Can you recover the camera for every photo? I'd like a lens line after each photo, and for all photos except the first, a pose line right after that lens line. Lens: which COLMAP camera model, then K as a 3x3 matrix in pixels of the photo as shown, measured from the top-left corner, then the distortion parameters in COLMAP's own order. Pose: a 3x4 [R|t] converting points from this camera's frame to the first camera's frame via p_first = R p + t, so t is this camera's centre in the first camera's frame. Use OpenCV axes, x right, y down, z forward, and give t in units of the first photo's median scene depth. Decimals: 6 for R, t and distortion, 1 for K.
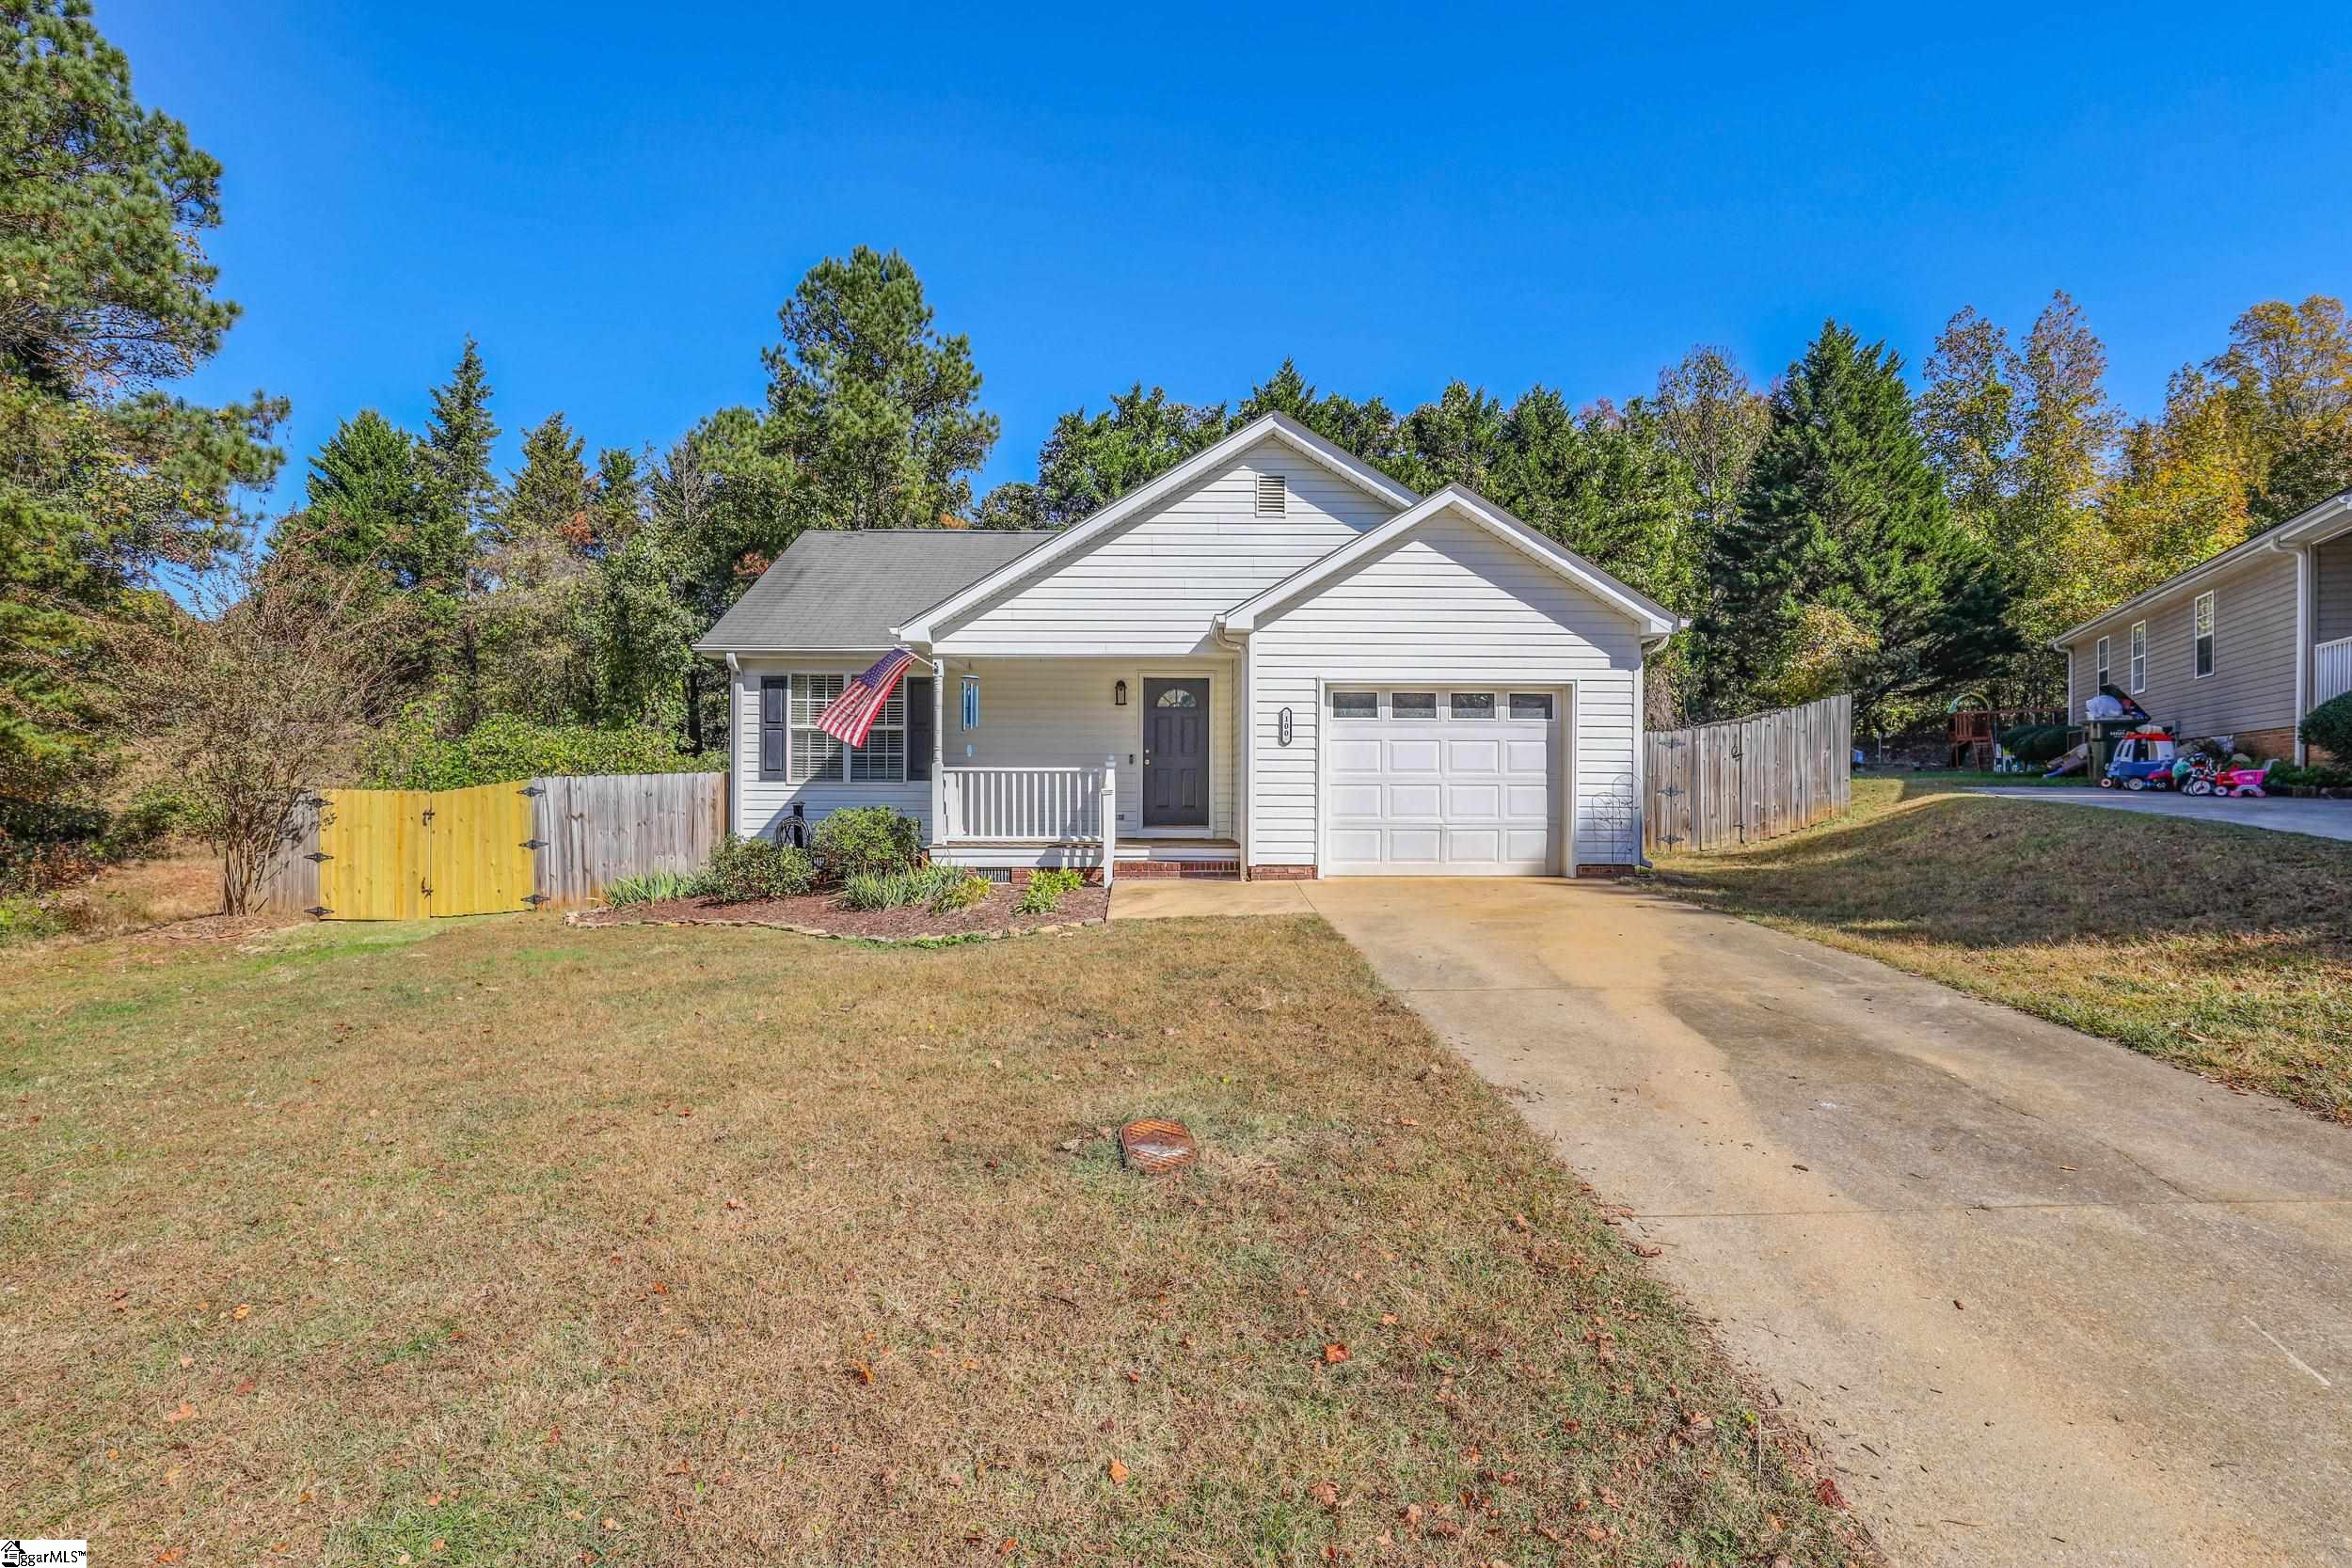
lens RADIAL K [[1076.2, 0, 1186.0], [0, 1076.2, 790.3], [0, 0, 1]] dist [-0.040673, 0.009078]
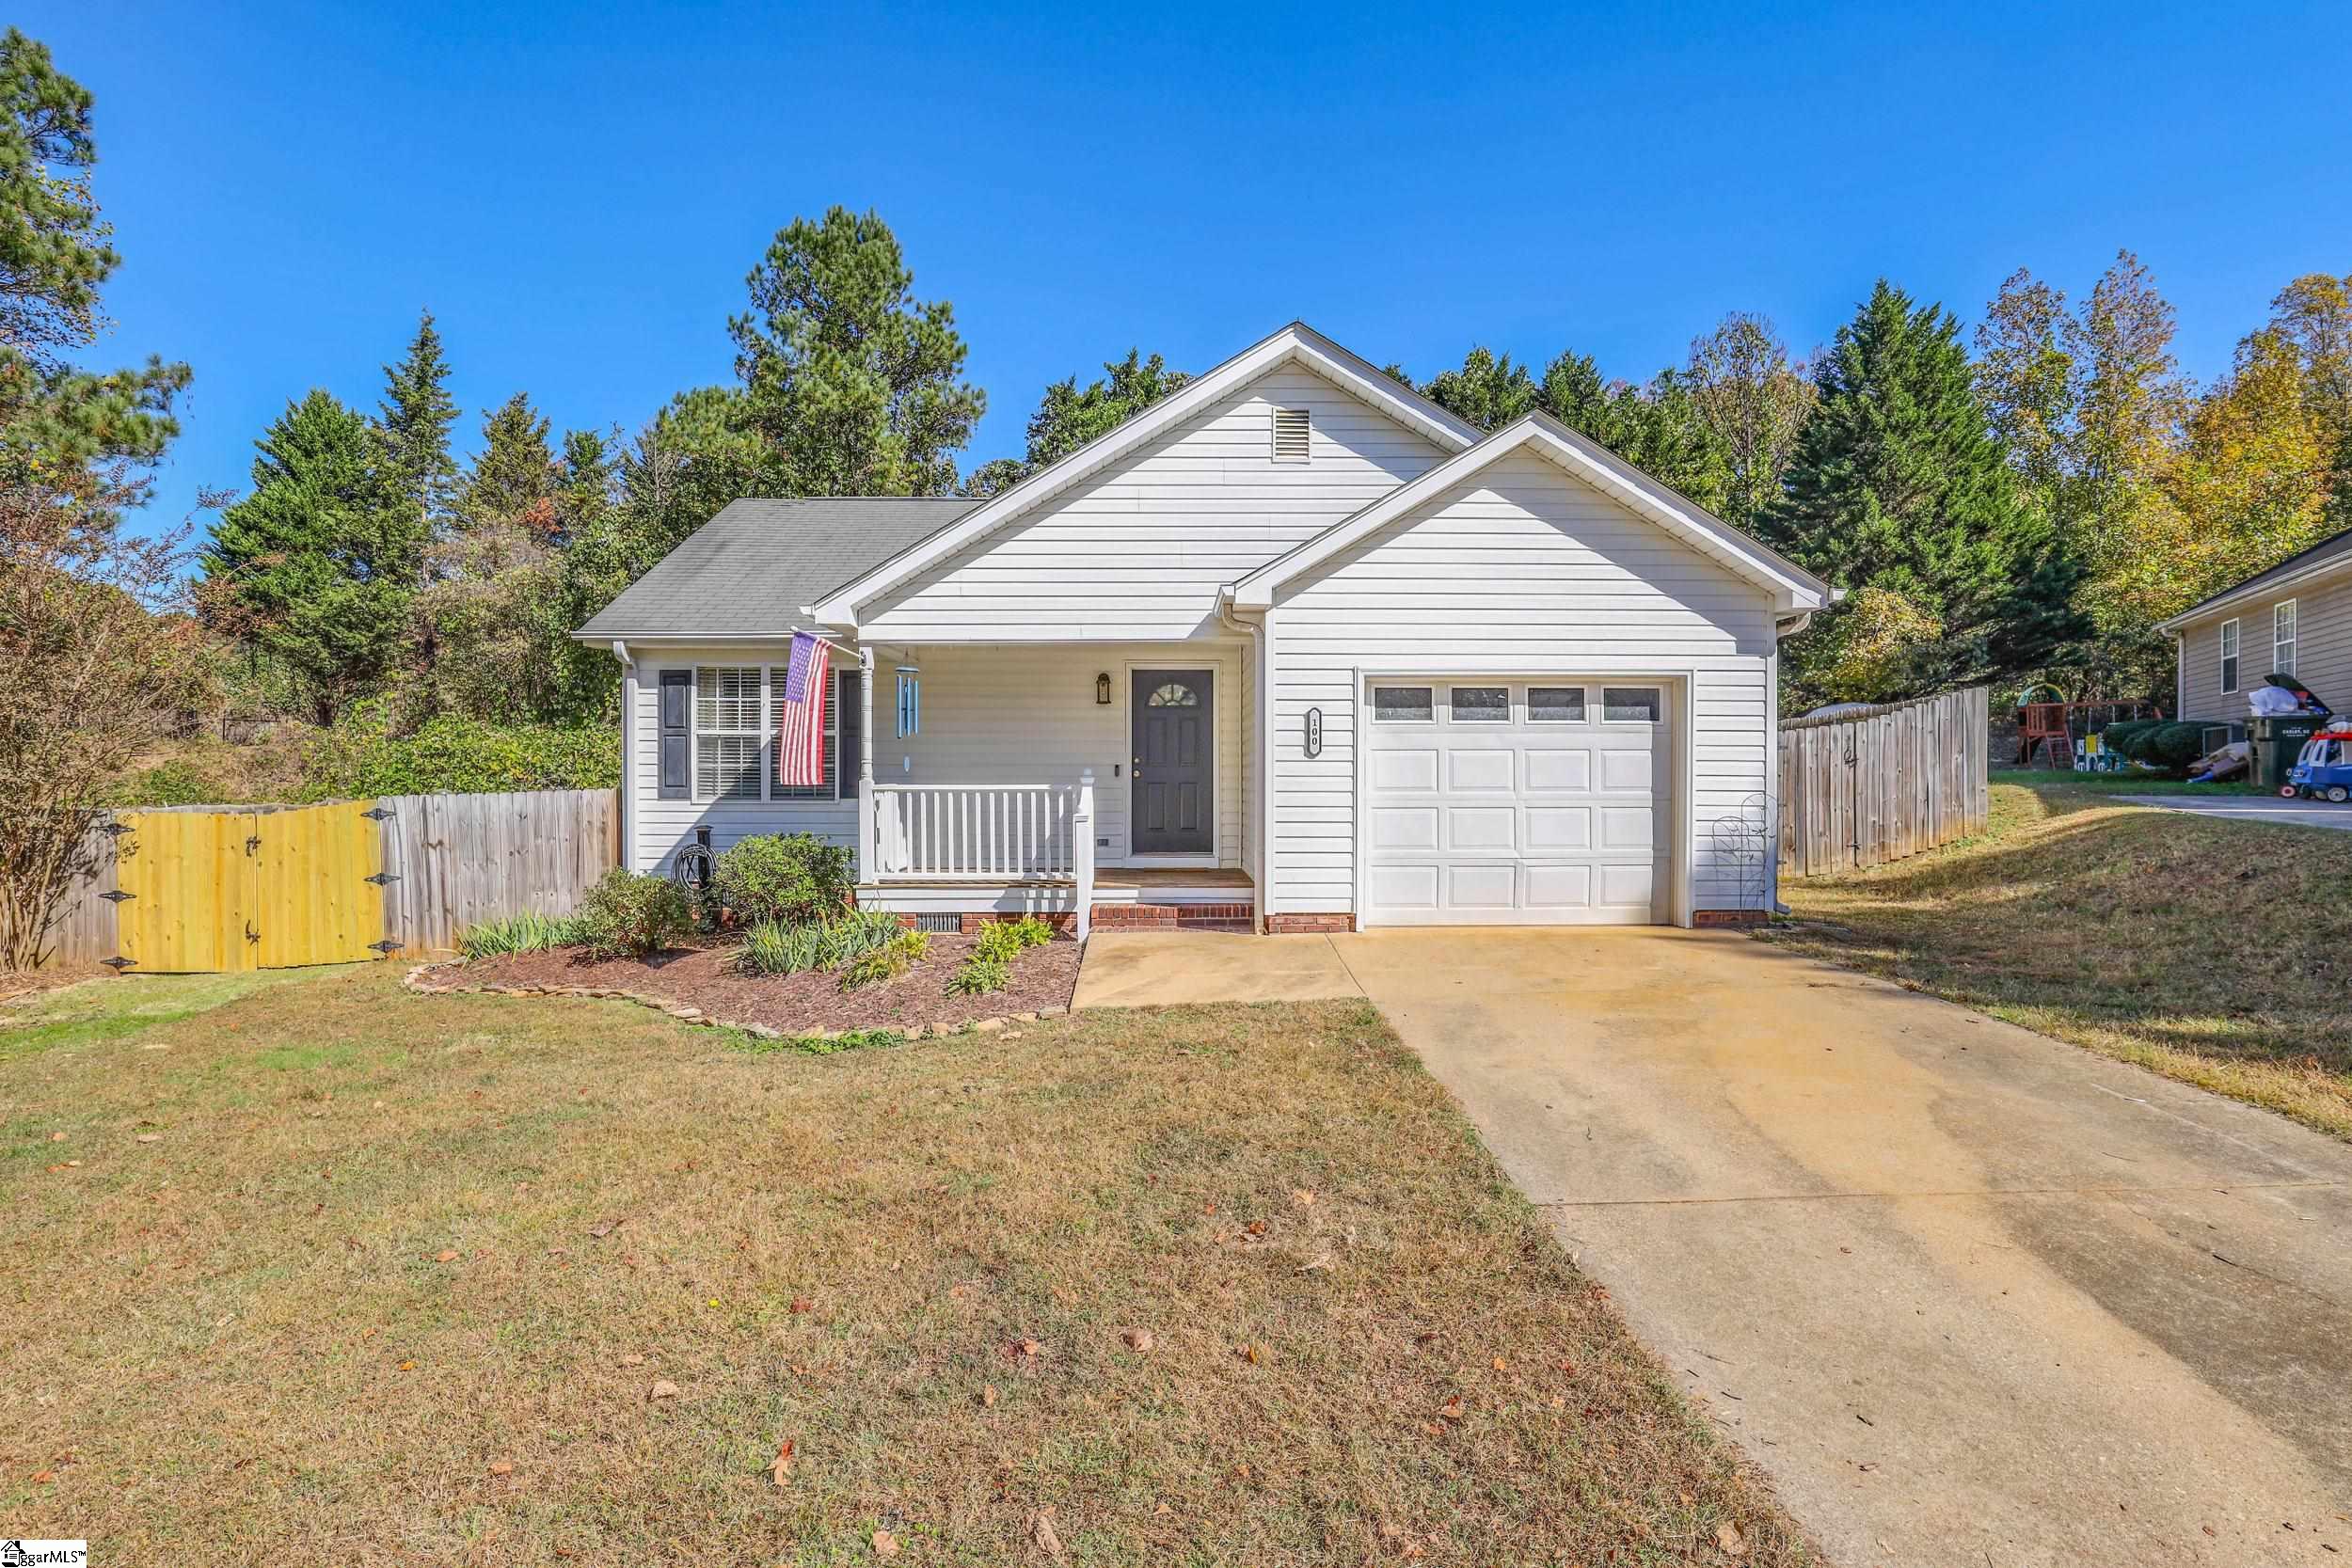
lens RADIAL K [[1076.2, 0, 1186.0], [0, 1076.2, 790.3], [0, 0, 1]] dist [-0.040673, 0.009078]
pose [[0.999986, -0.004094, -0.003276, 0.002497], [0.004115, 0.999971, 0.006478, -0.013611], [0.003249, -0.006491, 0.999974, 0.136494]]
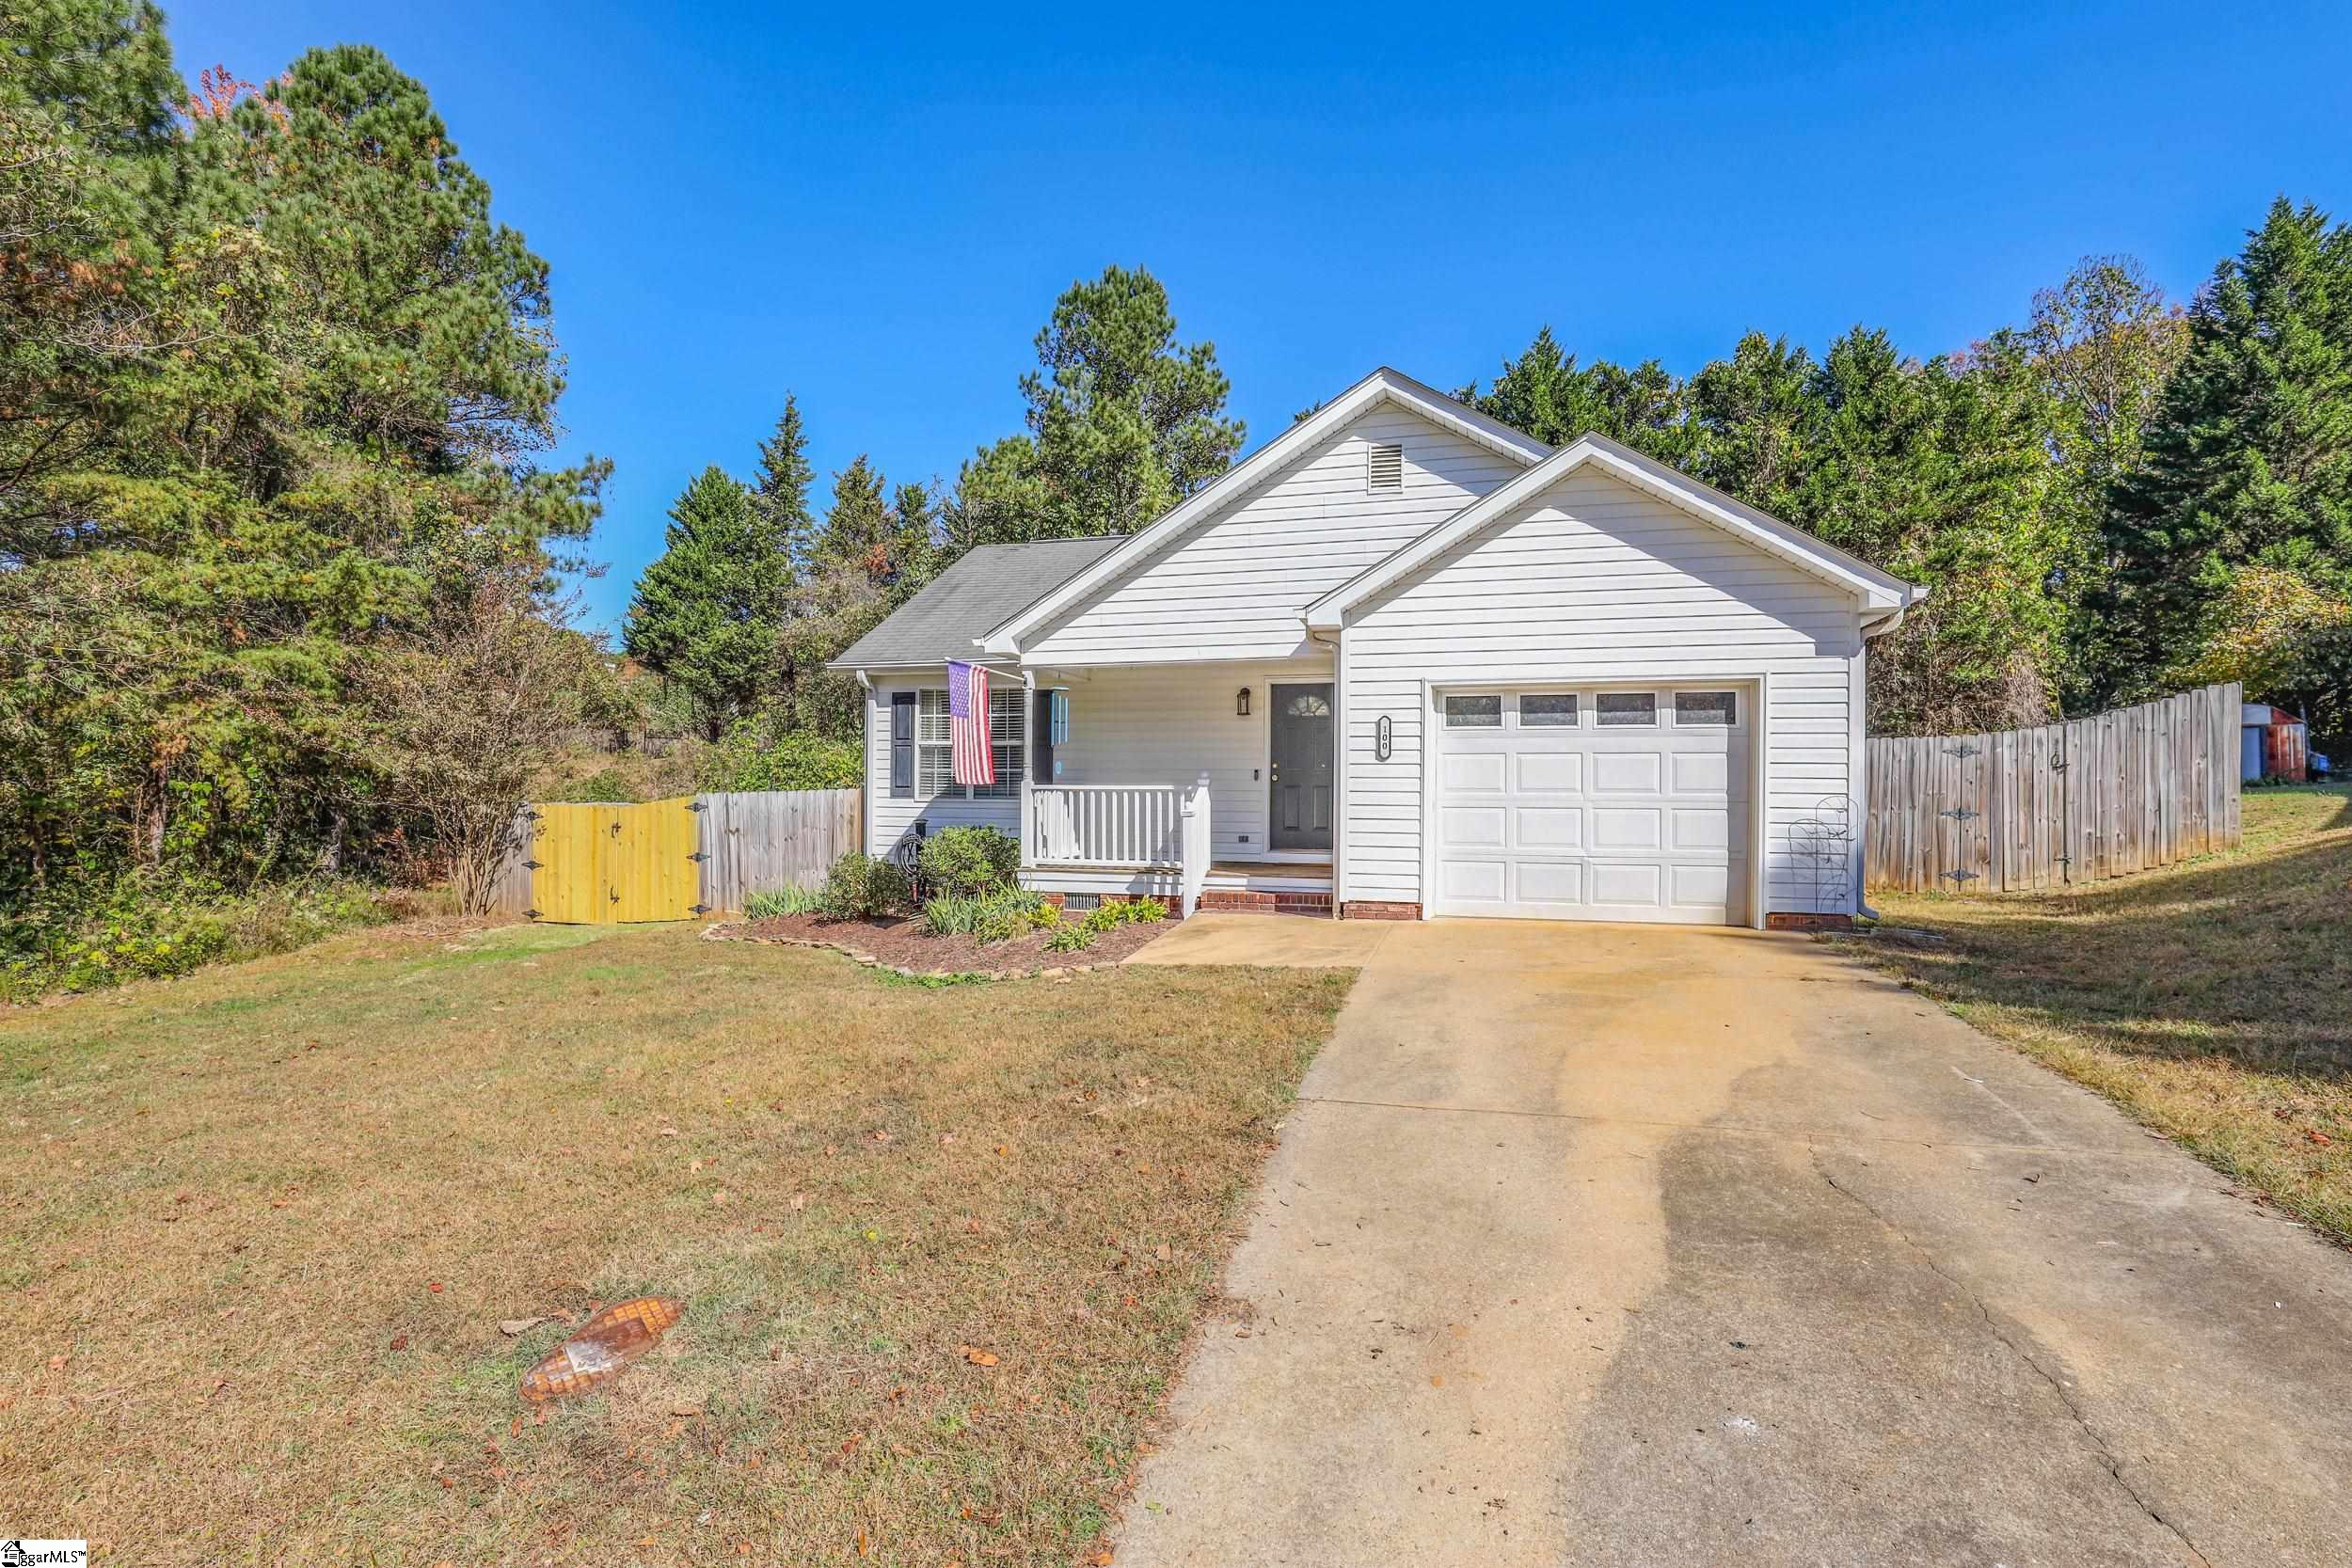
lens RADIAL K [[1076.2, 0, 1186.0], [0, 1076.2, 790.3], [0, 0, 1]] dist [-0.040673, 0.009078]
pose [[0.958349, 0.001512, -0.285596, 0.106659], [-0.003392, 0.999976, -0.006088, -0.007279], [0.285580, 0.006803, 0.958331, 0.084462]]
